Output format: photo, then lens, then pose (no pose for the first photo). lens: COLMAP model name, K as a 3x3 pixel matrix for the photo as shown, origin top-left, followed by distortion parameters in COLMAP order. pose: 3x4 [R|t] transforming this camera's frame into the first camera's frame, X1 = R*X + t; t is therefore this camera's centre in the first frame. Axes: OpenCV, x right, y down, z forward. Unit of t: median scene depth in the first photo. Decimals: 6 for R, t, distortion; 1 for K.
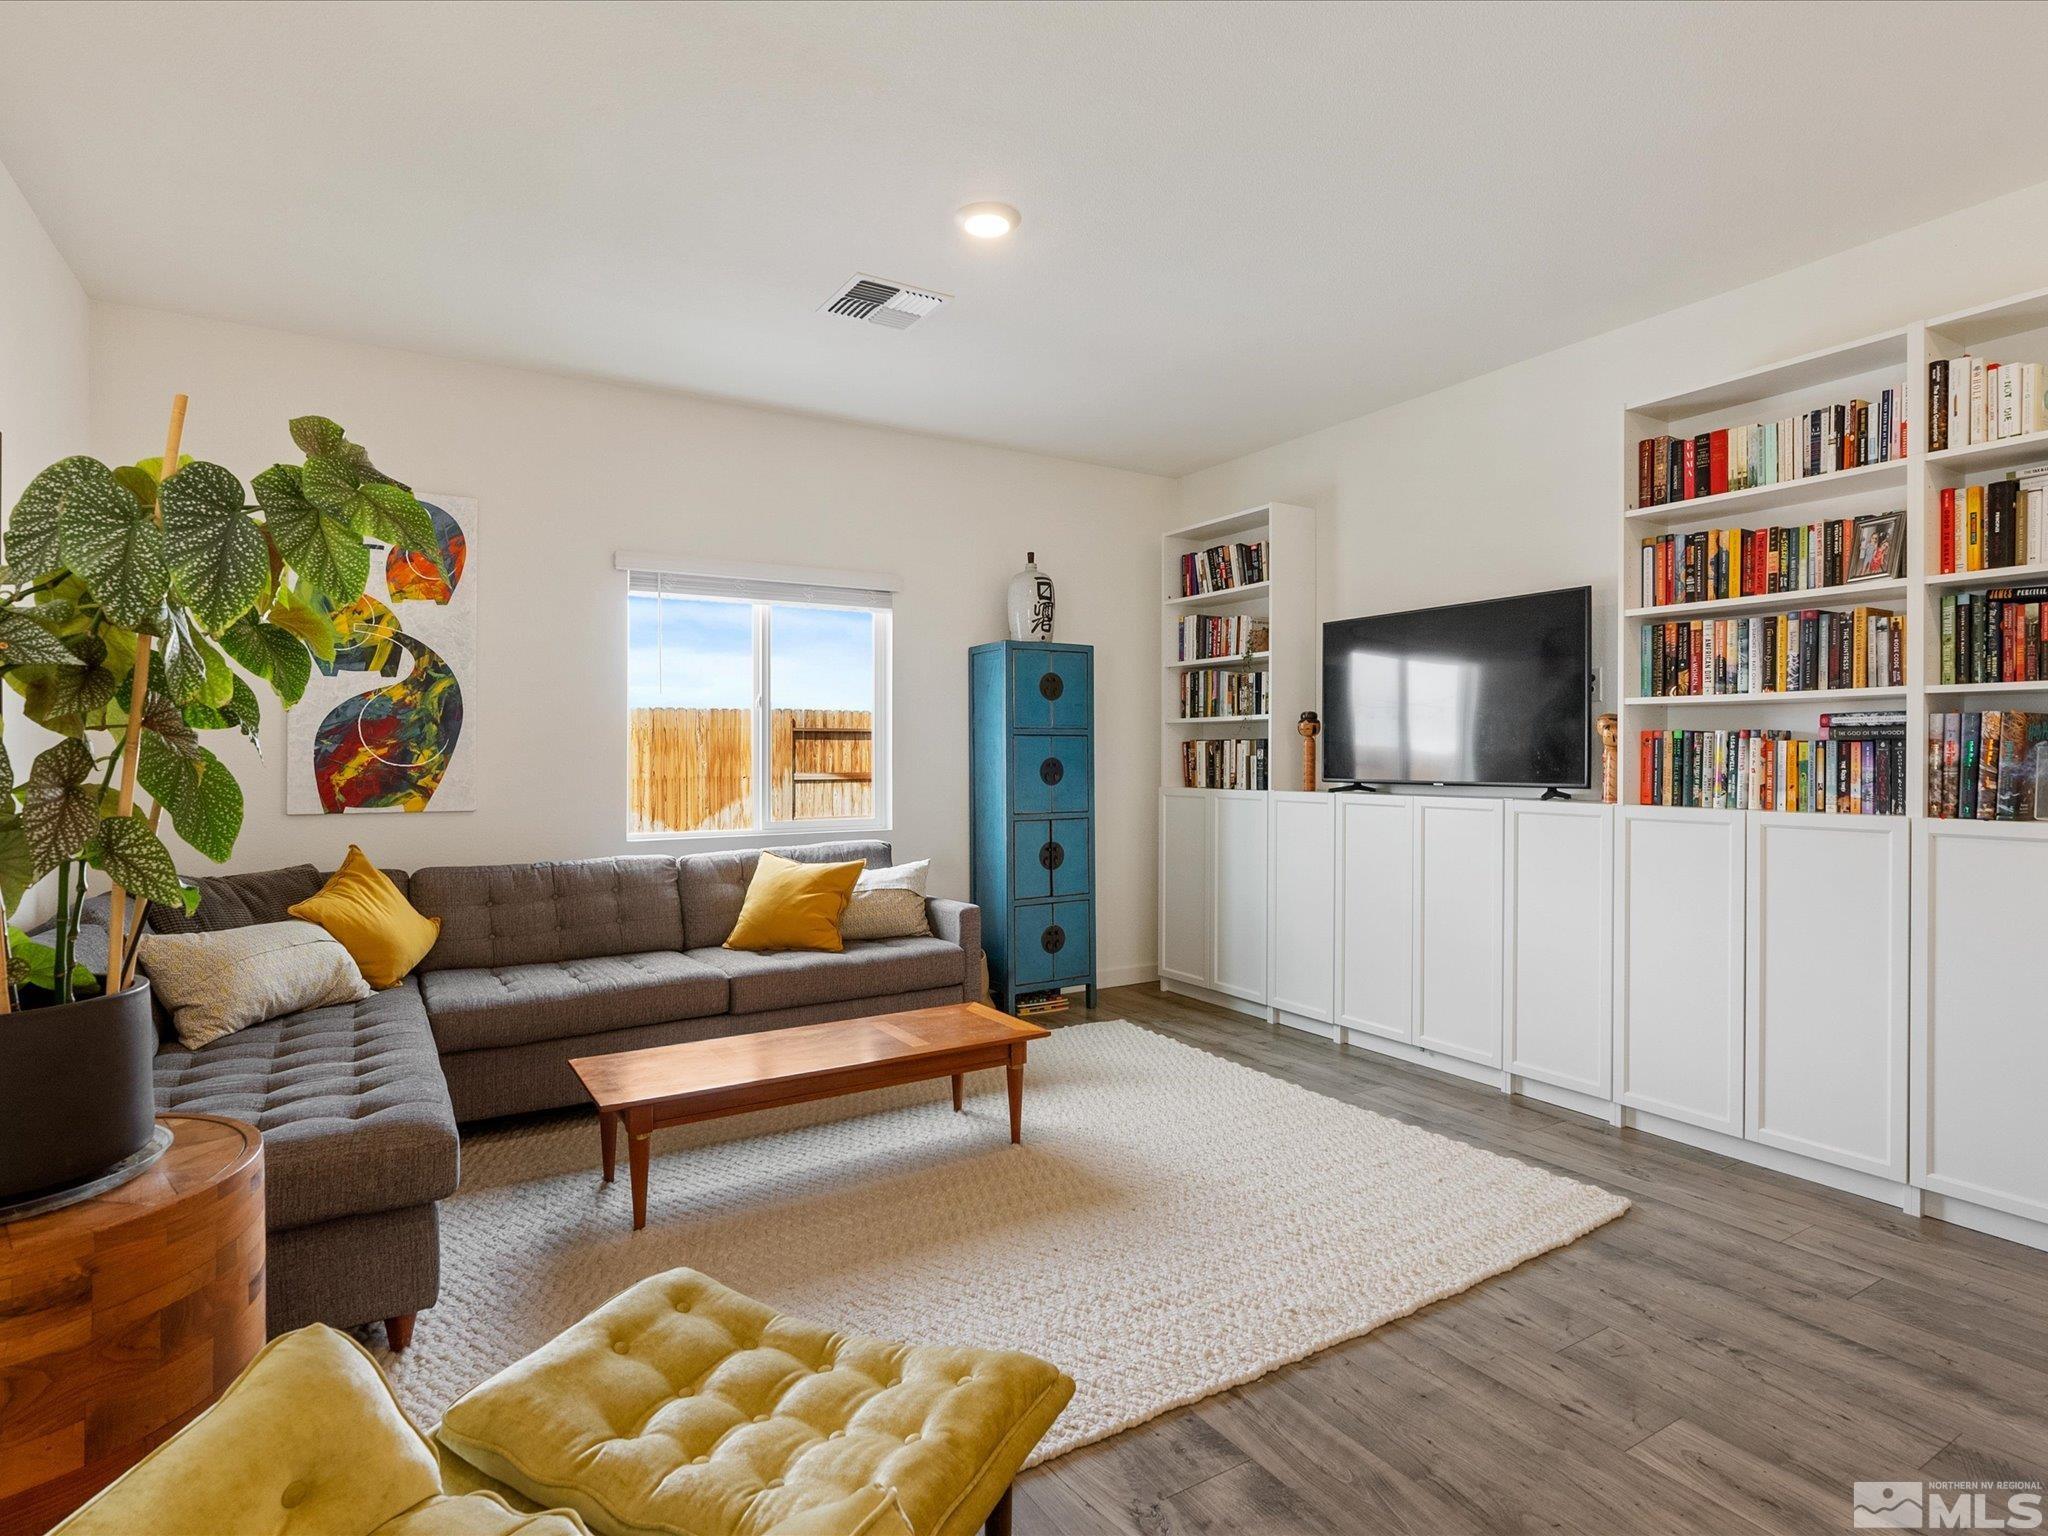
lens RADIAL K [[1067.1, 0, 1029.0], [0, 1067.1, 756.6], [0, 0, 1]] dist [-0.009448, 0.001794]
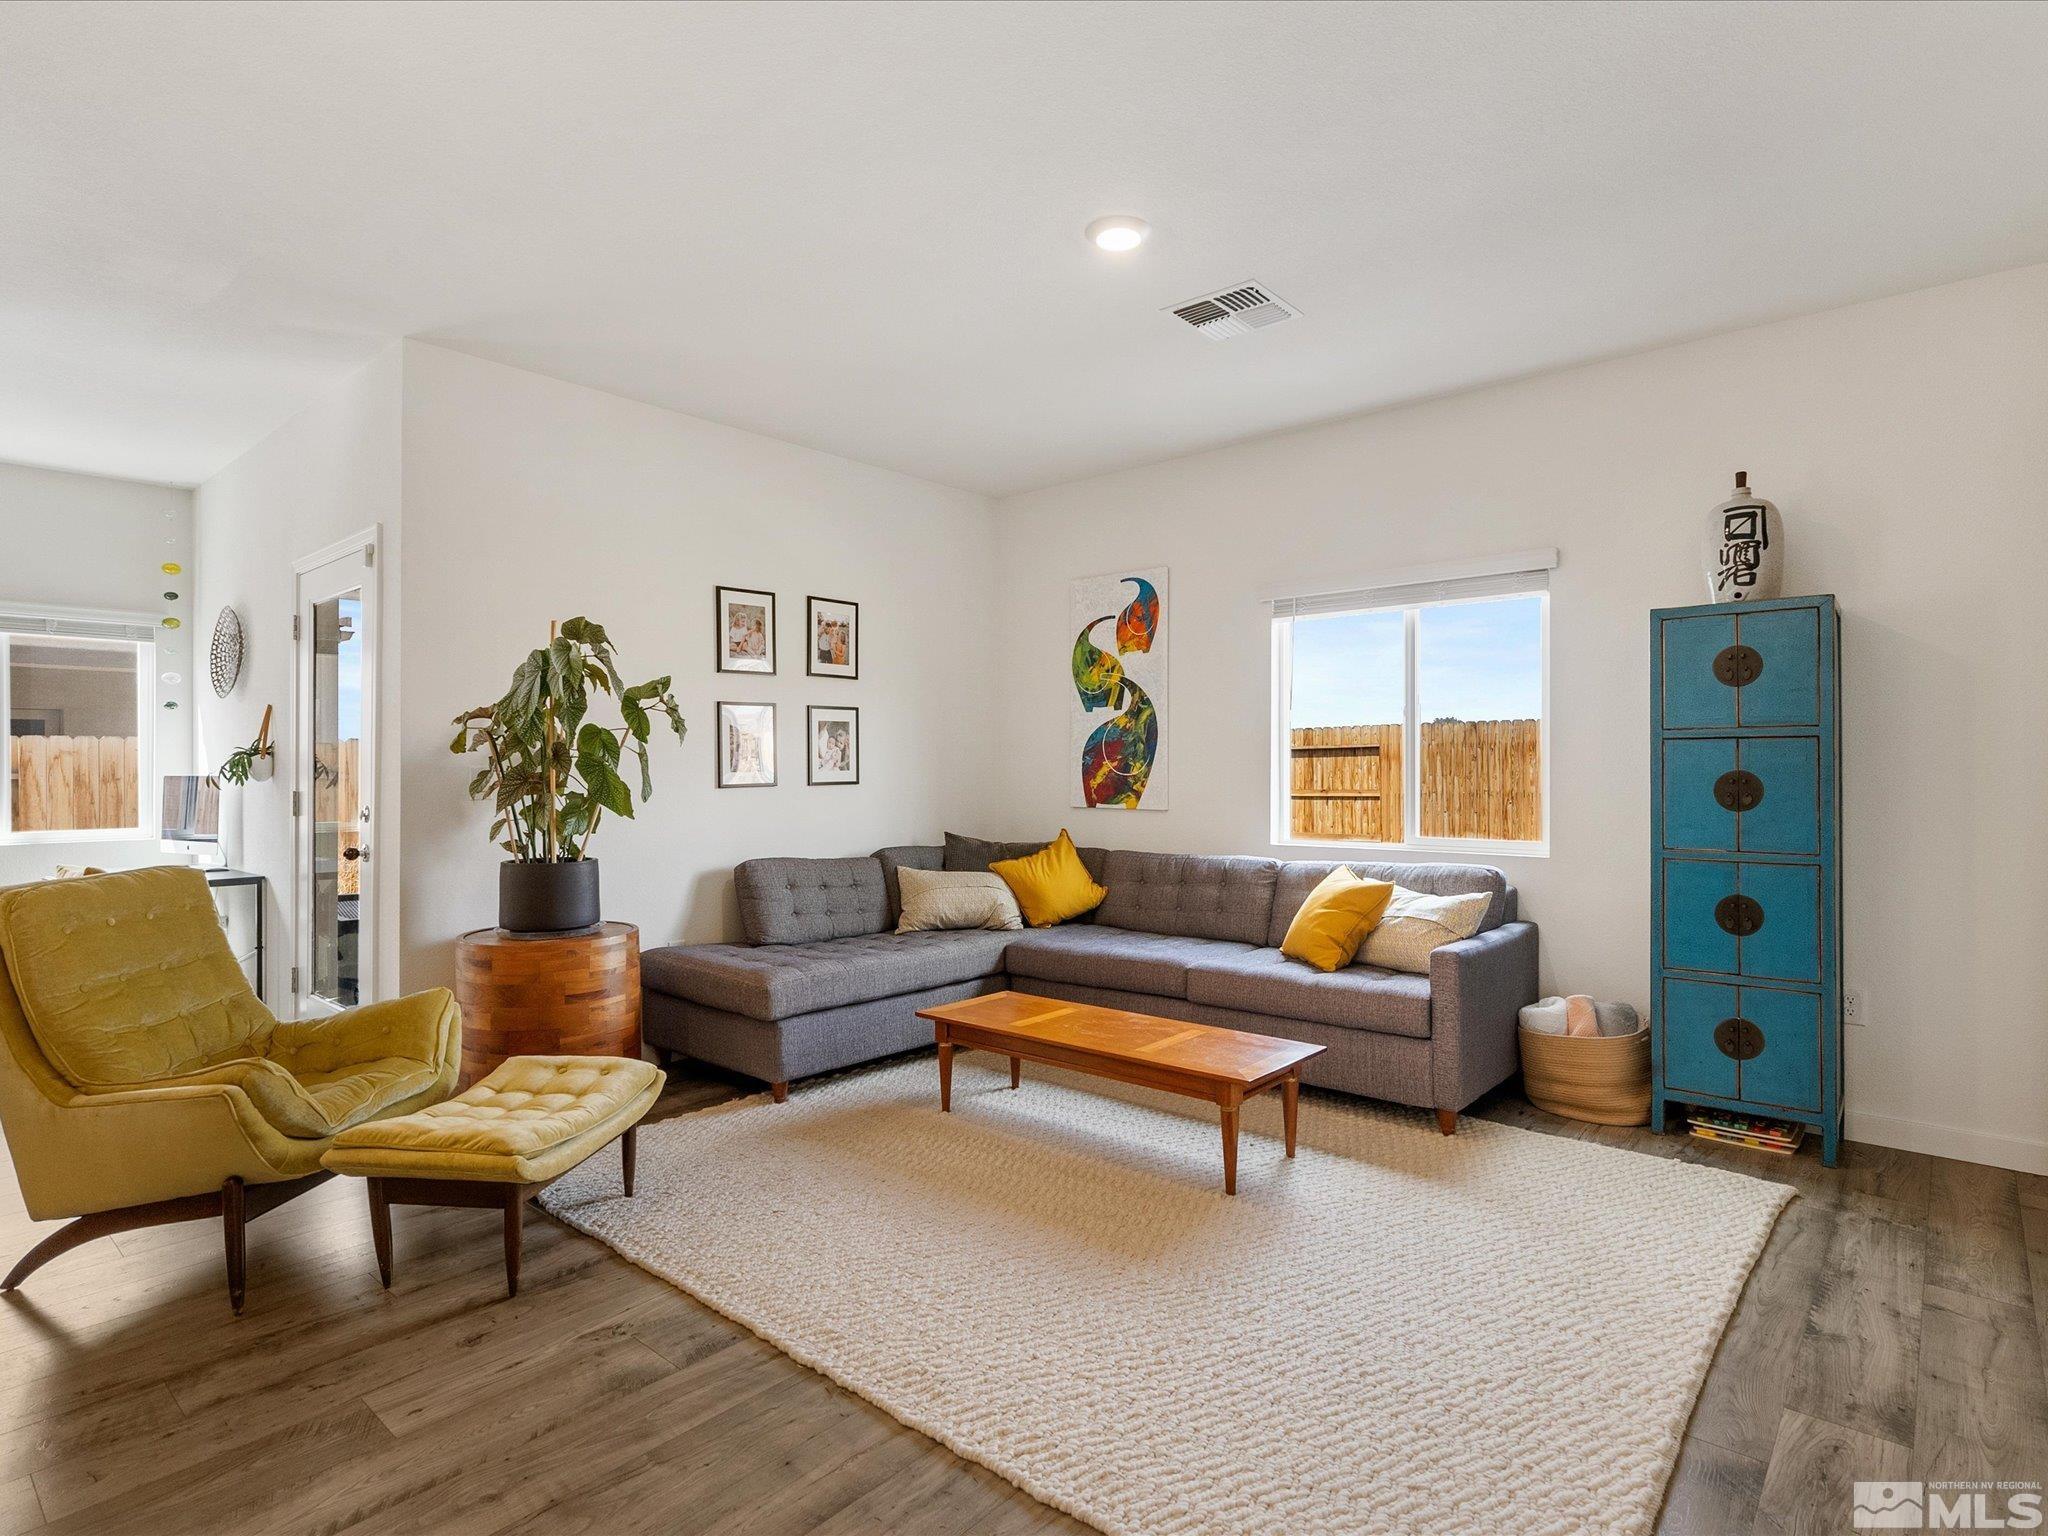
lens RADIAL K [[1062.4, 0, 1027.6], [0, 1062.4, 766.2], [0, 0, 1]] dist [-0.005573, 0.003501]
pose [[0.306944, 0.002040, -0.951725, 0.662766], [0.001448, 0.999996, 0.002611, -0.005870], [0.951726, -0.002179, 0.306940, 0.459515]]
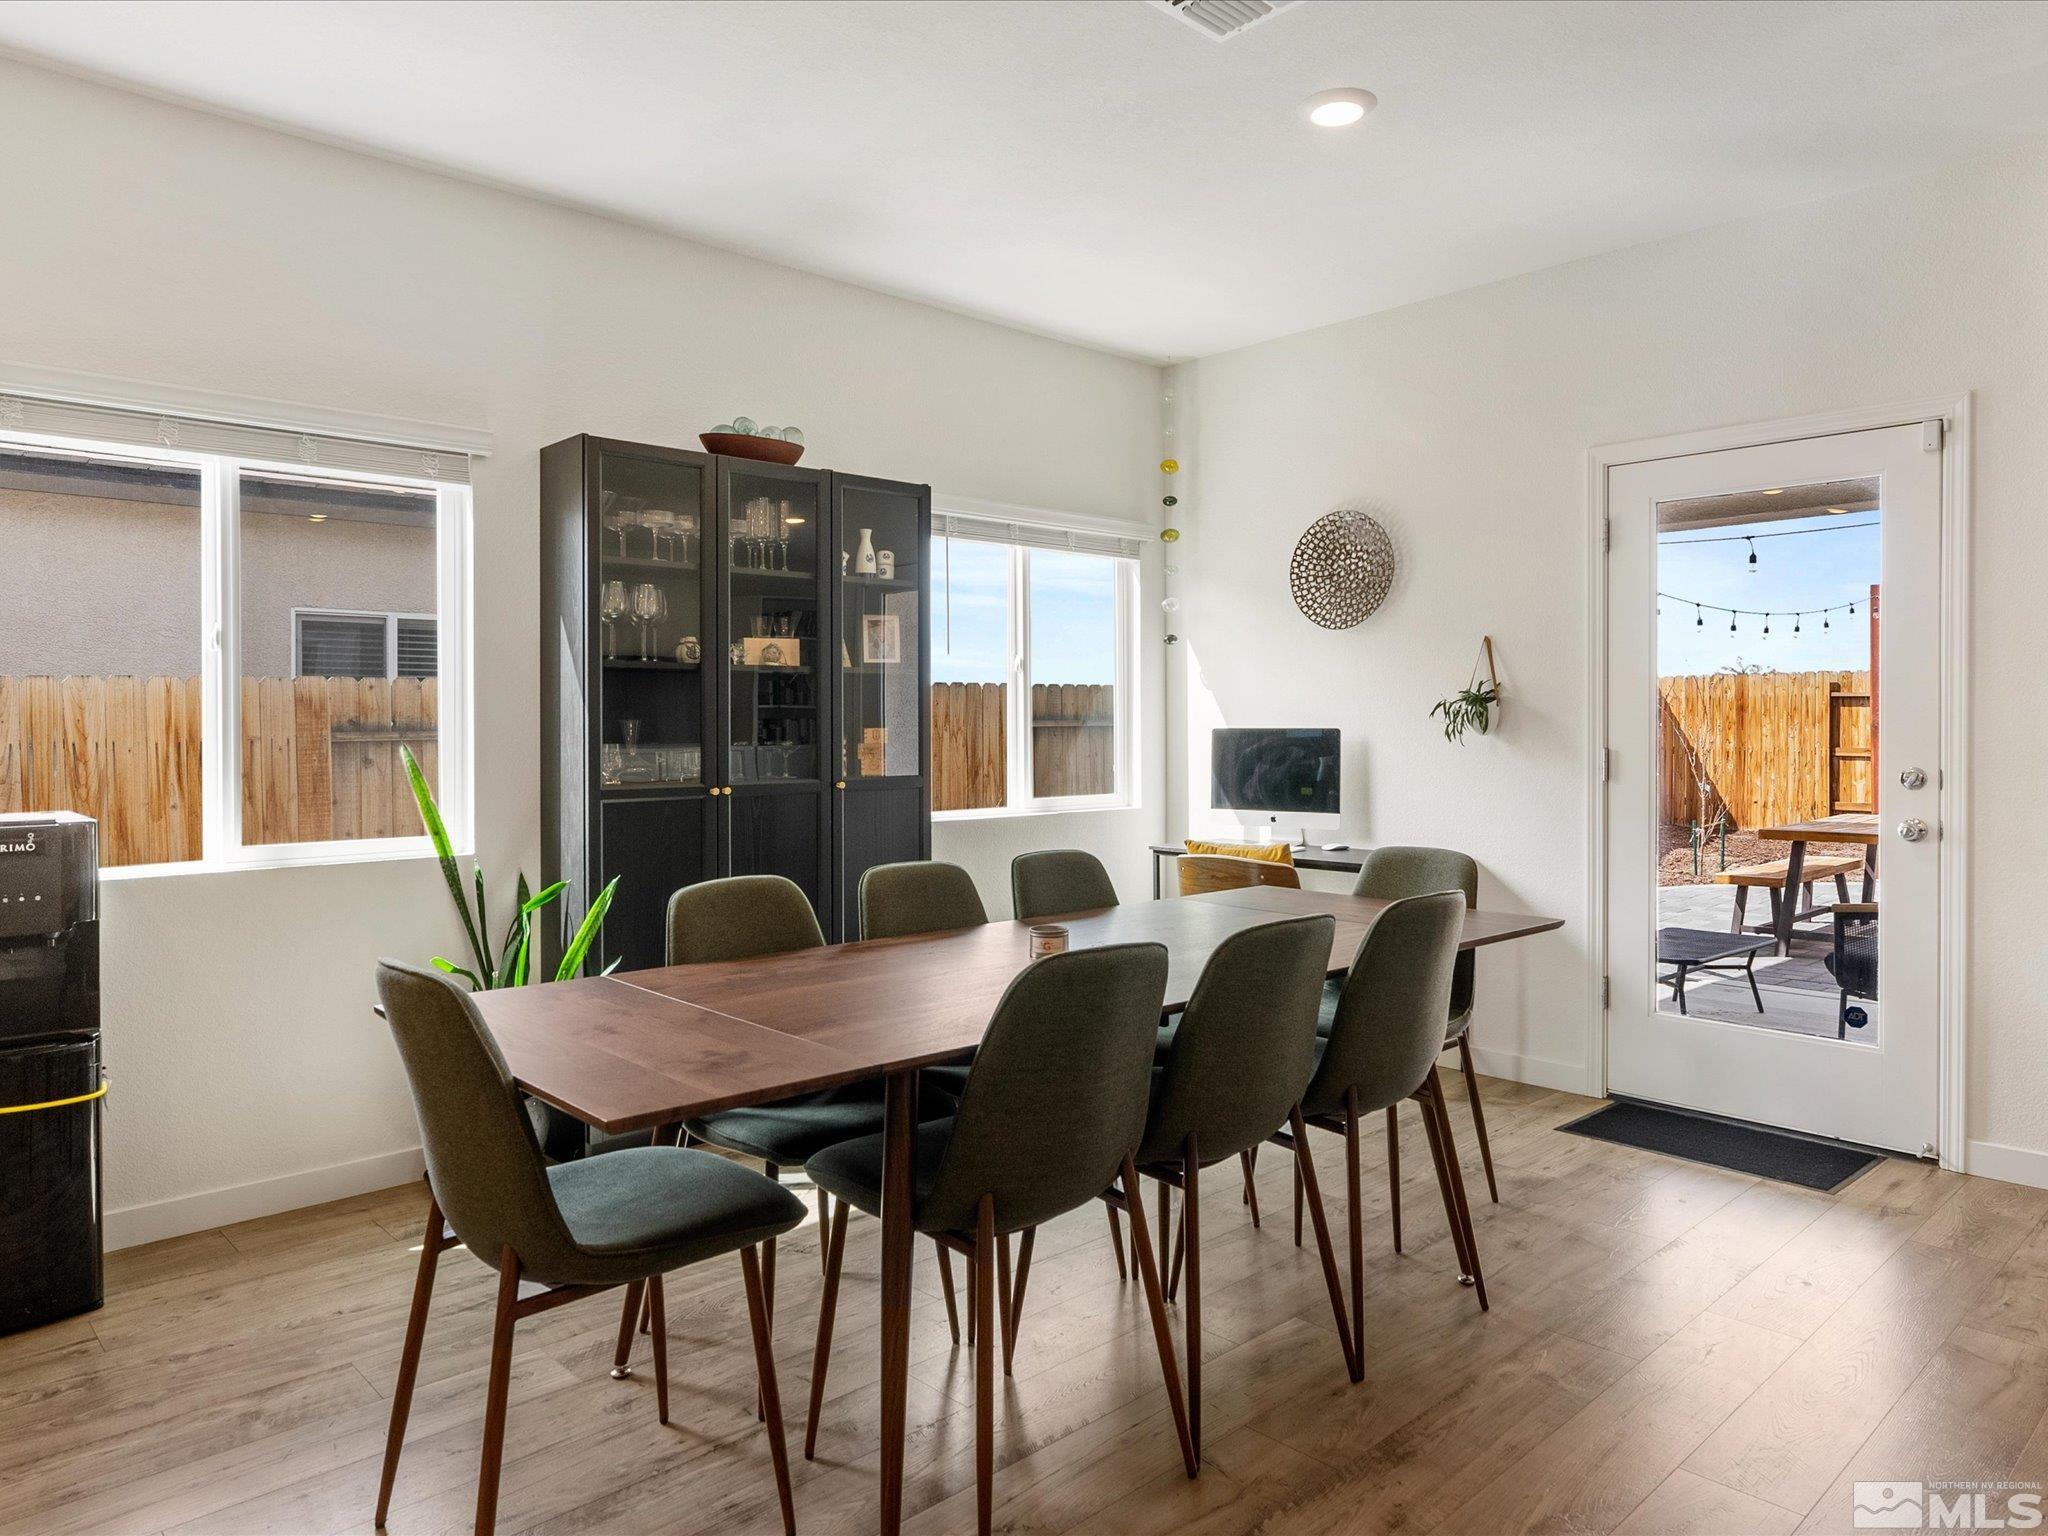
lens RADIAL K [[1328.1, 0, 1032.1], [0, 1328.1, 734.4], [0, 0, 1]] dist [-0.005784, 0.000504]
pose [[0.198846, 0.011761, -0.979960, 0.332454], [0.000658, 0.999926, 0.012134, -0.000288], [0.980031, -0.003058, 0.198823, -0.598070]]
